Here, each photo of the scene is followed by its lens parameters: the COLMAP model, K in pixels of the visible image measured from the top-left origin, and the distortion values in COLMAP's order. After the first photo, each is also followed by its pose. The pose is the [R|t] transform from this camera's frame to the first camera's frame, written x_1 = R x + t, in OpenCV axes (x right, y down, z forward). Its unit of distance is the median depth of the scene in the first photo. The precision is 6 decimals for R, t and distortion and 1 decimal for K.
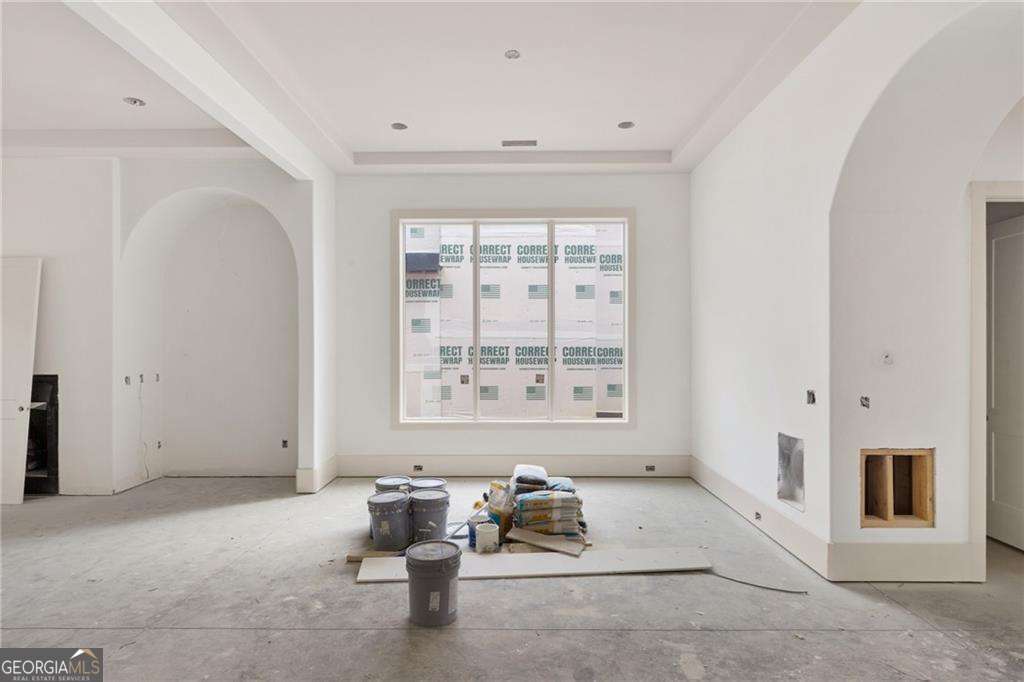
lens RADIAL K [[550.5, 0, 512.0], [0, 550.5, 341.0], [0, 0, 1]] dist [-0.002174, -0.000575]
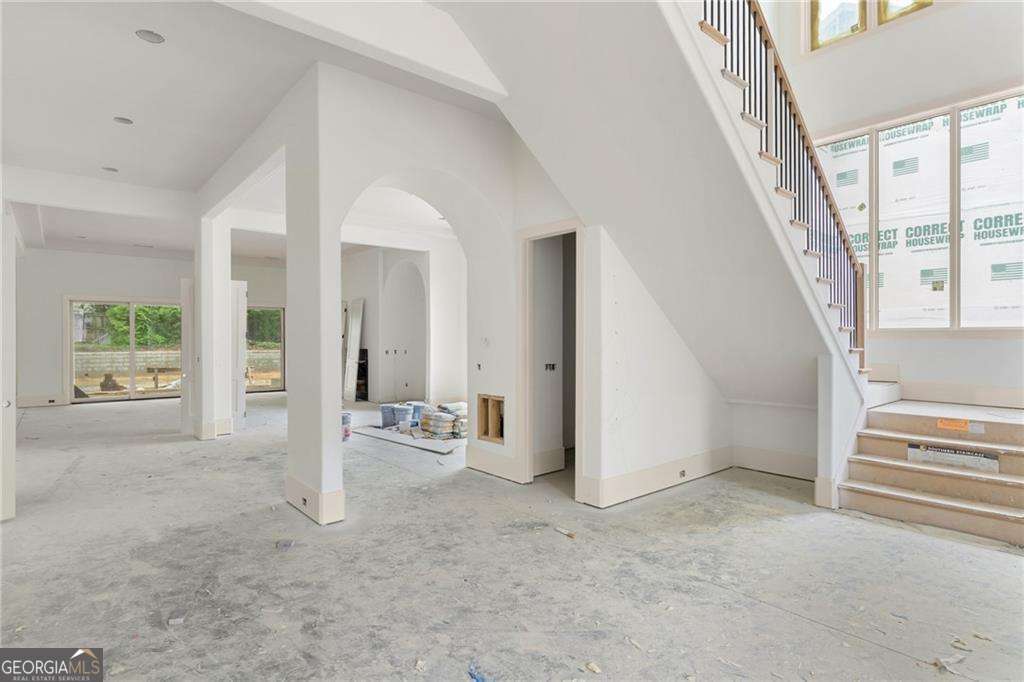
lens RADIAL K [[525.5, 0, 505.6], [0, 525.5, 344.7], [0, 0, 1]] dist [-0.003660, 0.000308]
pose [[0.658692, 0.014008, -0.752283, 0.223323], [-0.006439, 0.999895, 0.012981, 0.001978], [0.752385, -0.003707, 0.658713, -0.003633]]
